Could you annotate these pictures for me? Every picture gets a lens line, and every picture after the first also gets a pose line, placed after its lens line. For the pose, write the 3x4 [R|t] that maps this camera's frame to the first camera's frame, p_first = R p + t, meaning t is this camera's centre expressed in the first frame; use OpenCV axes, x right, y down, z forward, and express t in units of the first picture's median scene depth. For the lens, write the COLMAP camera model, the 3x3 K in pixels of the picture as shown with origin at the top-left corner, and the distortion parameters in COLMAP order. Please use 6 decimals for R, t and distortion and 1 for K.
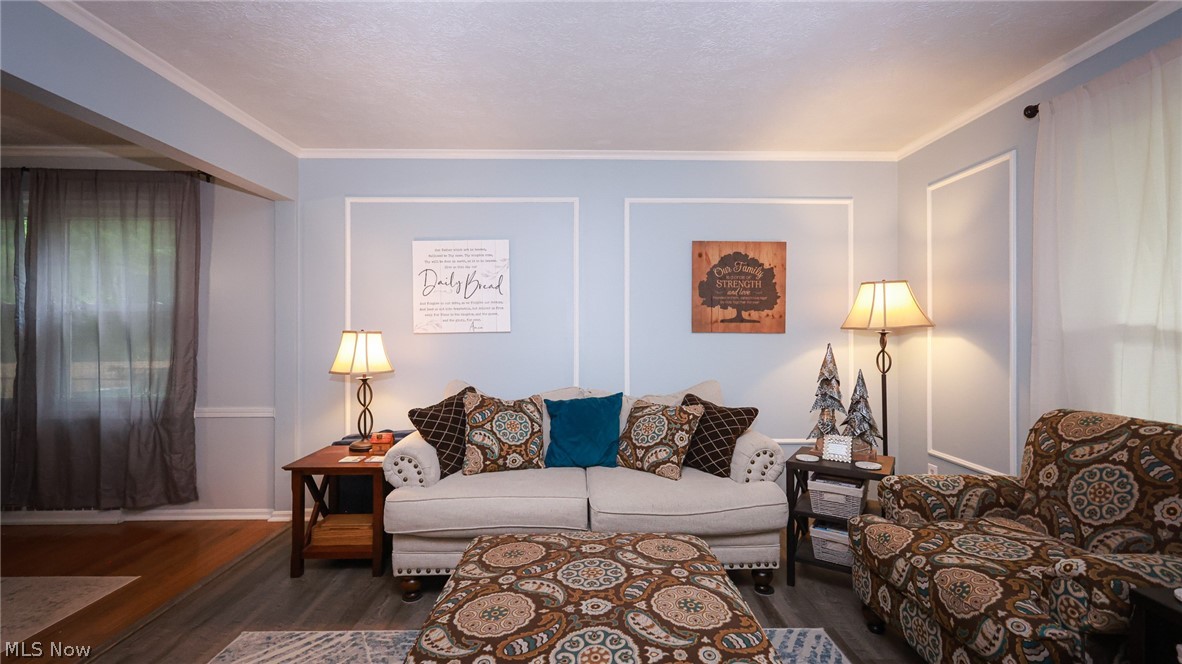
lens RADIAL K [[509.6, 0, 592.6], [0, 509.6, 331.2], [0, 0, 1]] dist [0.002929, -0.000005]
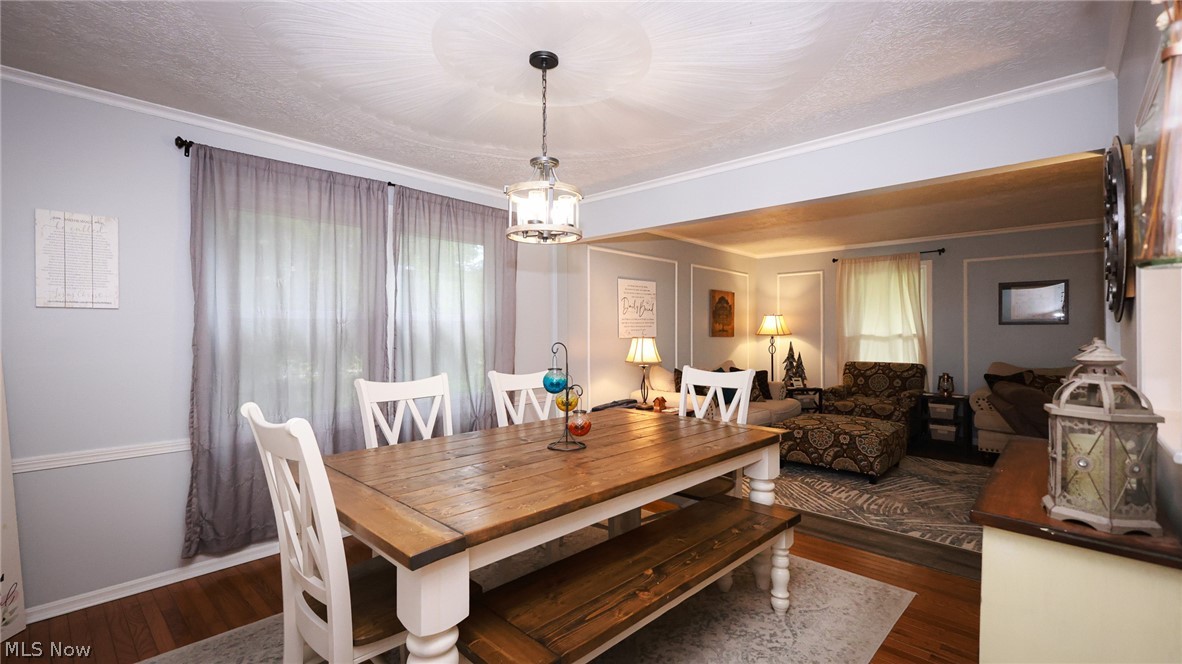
lens RADIAL K [[509.6, 0, 592.6], [0, 509.6, 331.2], [0, 0, 1]] dist [0.002929, -0.000005]
pose [[0.698768, 0.002803, 0.715343, -1.784935], [-0.002301, 0.999996, -0.001671, -0.016878], [-0.715344, -0.000478, 0.698772, -0.034064]]
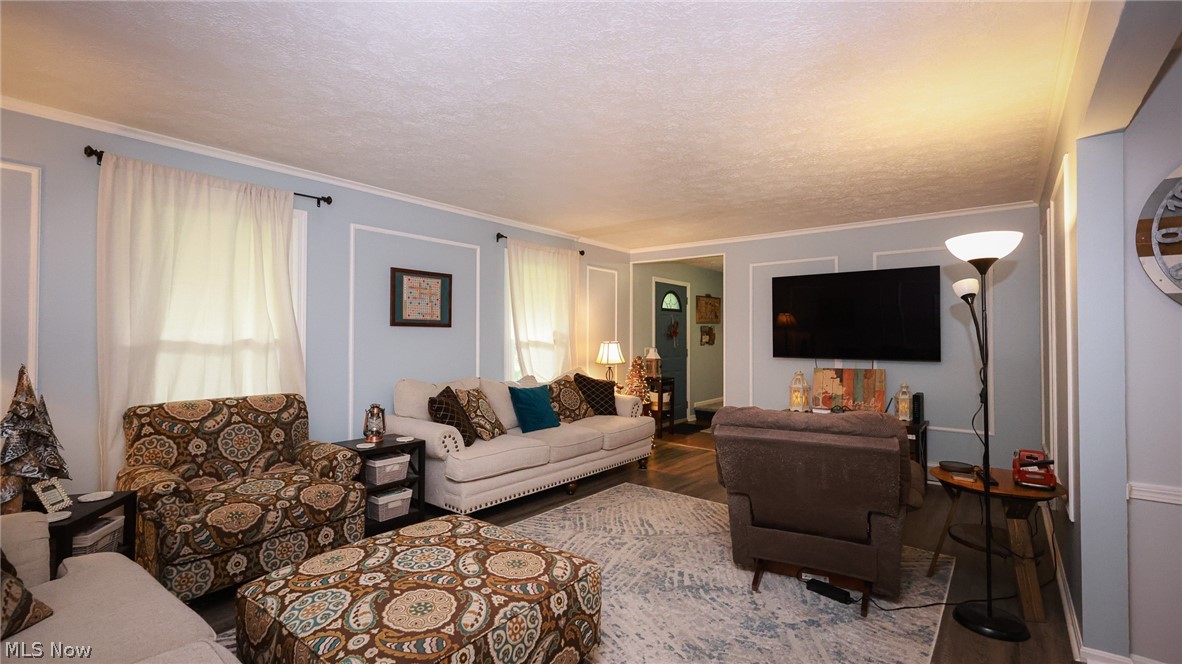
lens RADIAL K [[509.6, 0, 592.6], [0, 509.6, 331.2], [0, 0, 1]] dist [0.002929, -0.000005]
pose [[-0.761920, 0.011388, 0.647571, -0.592550], [0.000195, 0.999849, -0.017353, -0.010437], [-0.647671, -0.013095, -0.761807, 0.931830]]
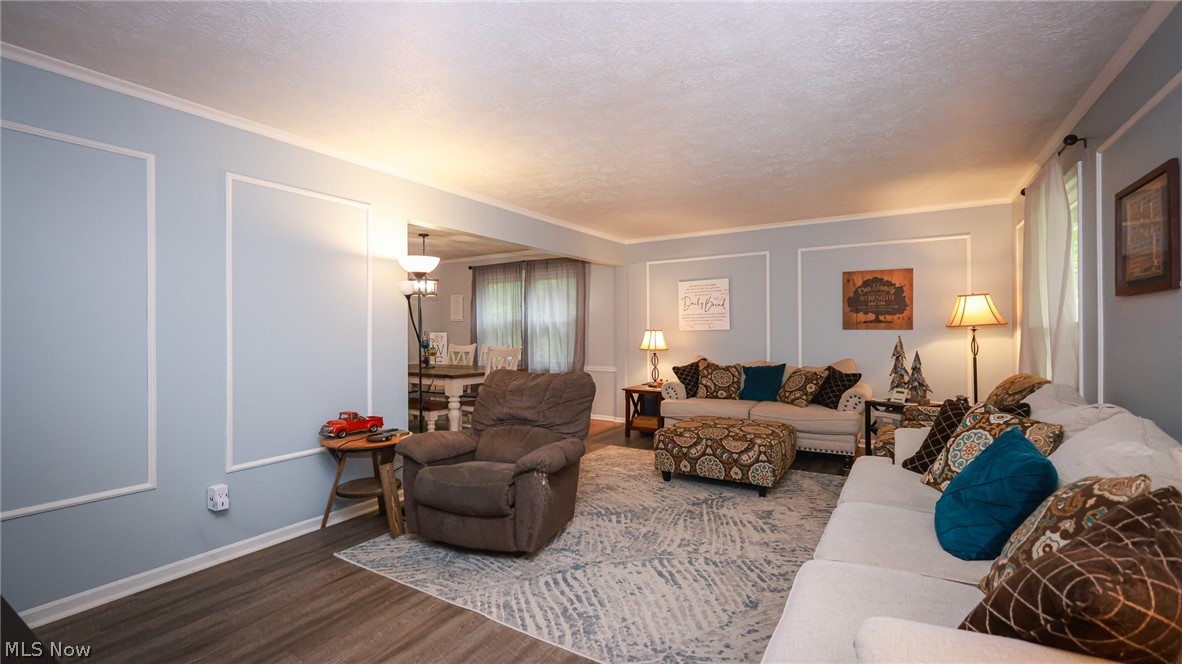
lens RADIAL K [[509.6, 0, 592.6], [0, 509.6, 331.2], [0, 0, 1]] dist [0.002929, -0.000005]
pose [[0.839175, -0.003321, -0.543851, 0.481861], [0.005288, 0.999984, 0.002054, 0.000213], [0.543835, -0.004600, 0.839179, -0.902513]]
